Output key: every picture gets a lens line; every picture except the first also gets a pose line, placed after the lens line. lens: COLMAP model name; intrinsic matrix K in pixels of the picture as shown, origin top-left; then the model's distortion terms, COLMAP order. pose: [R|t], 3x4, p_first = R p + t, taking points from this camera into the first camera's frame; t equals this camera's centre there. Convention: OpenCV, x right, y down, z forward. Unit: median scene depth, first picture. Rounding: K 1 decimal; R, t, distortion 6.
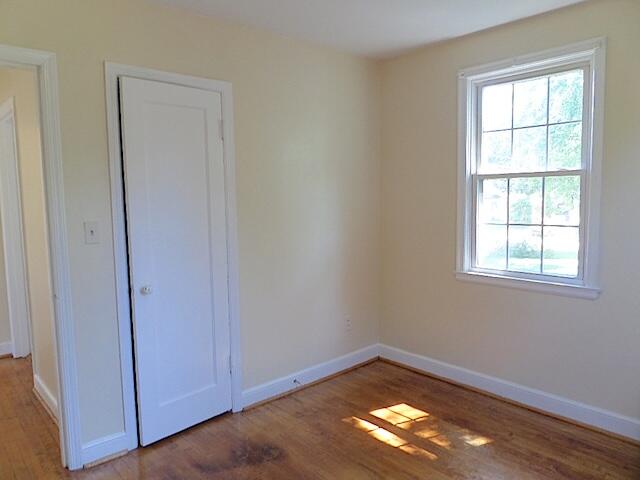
lens RADIAL K [[460.8, 0, 316.5], [0, 460.8, 241.4], [0, 0, 1]] dist [-0.021670, 0.001040]
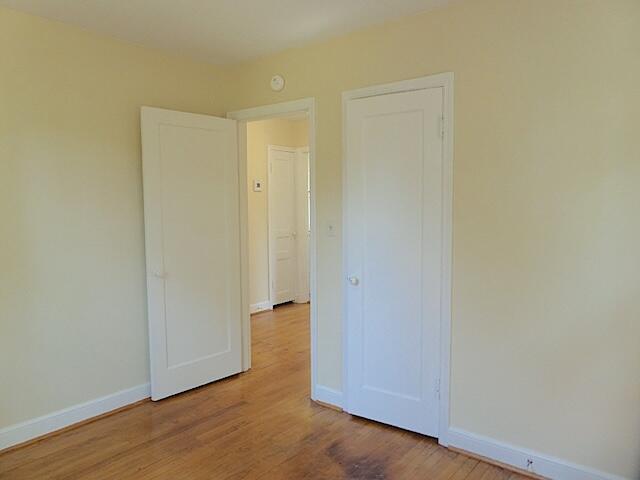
lens RADIAL K [[467.0, 0, 320.7], [0, 467.0, 242.4], [0, 0, 1]] dist [-0.013041, -0.006507]
pose [[0.167642, 0.091575, -0.981586, 0.698670], [-0.103258, 0.991831, 0.074896, -0.063501], [0.980425, 0.088801, 0.175728, 0.644510]]
